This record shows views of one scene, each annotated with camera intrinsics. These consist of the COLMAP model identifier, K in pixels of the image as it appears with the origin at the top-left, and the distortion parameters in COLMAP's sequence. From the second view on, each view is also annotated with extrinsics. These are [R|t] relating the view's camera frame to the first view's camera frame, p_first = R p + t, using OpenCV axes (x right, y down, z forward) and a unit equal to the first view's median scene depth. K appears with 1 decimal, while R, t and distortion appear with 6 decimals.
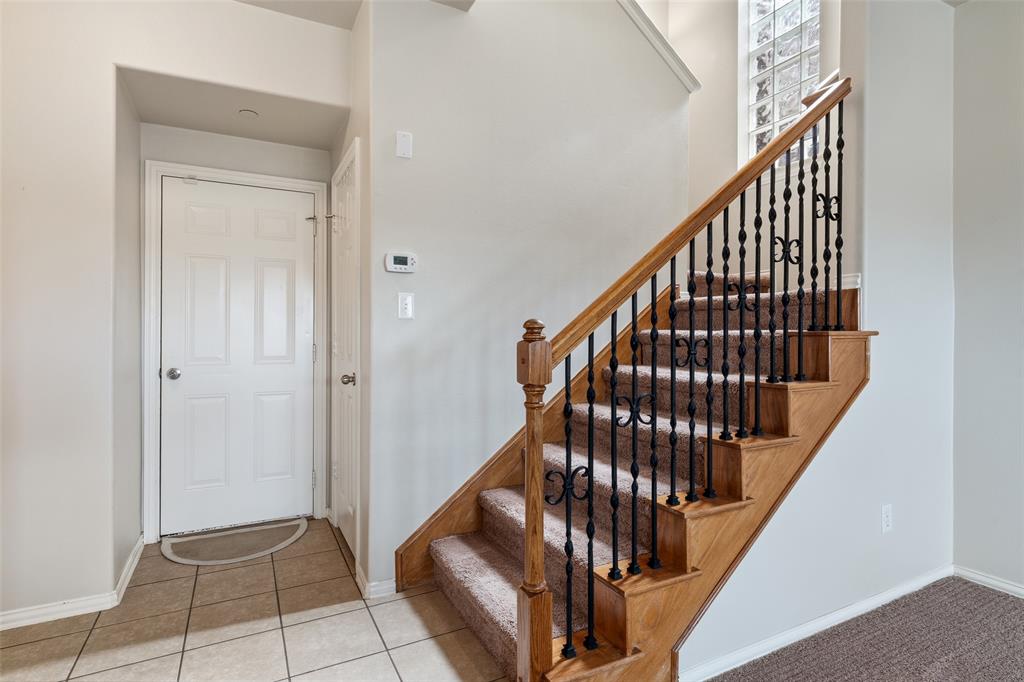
lens RADIAL K [[509.5, 0, 504.5], [0, 509.5, 335.6], [0, 0, 1]] dist [0.000653, 0.000624]
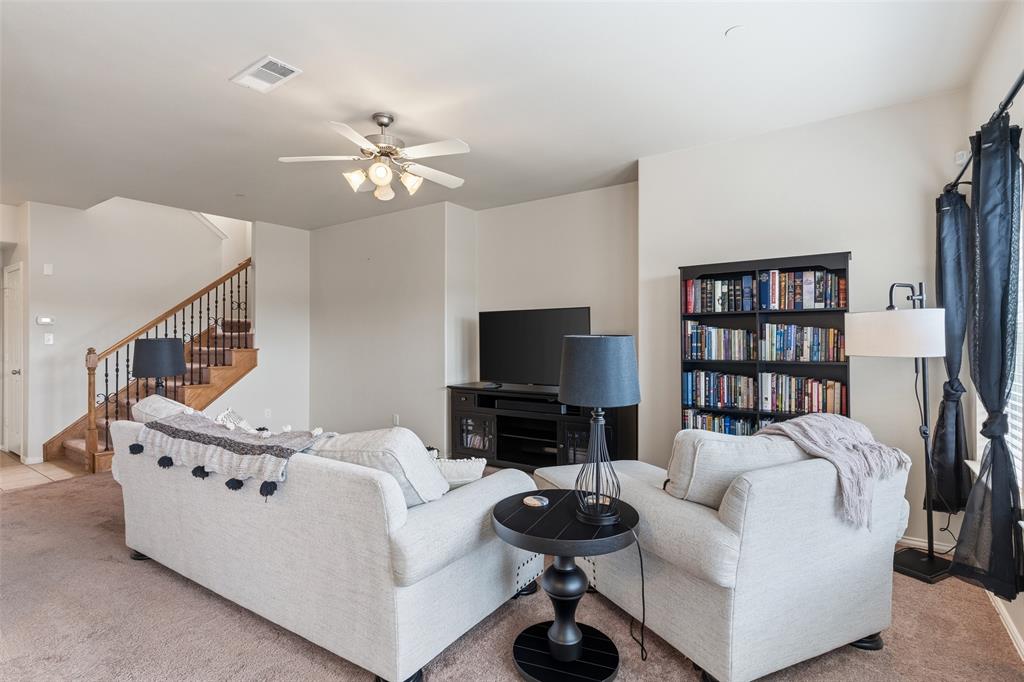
lens RADIAL K [[491.4, 0, 513.3], [0, 491.4, 338.4], [0, 0, 1]] dist [-0.083818, 0.039419]
pose [[0.877909, -0.000307, 0.478828, 0.679259], [0.005388, 0.999943, -0.009238, -0.032448], [-0.478798, 0.010690, 0.877860, -2.018184]]
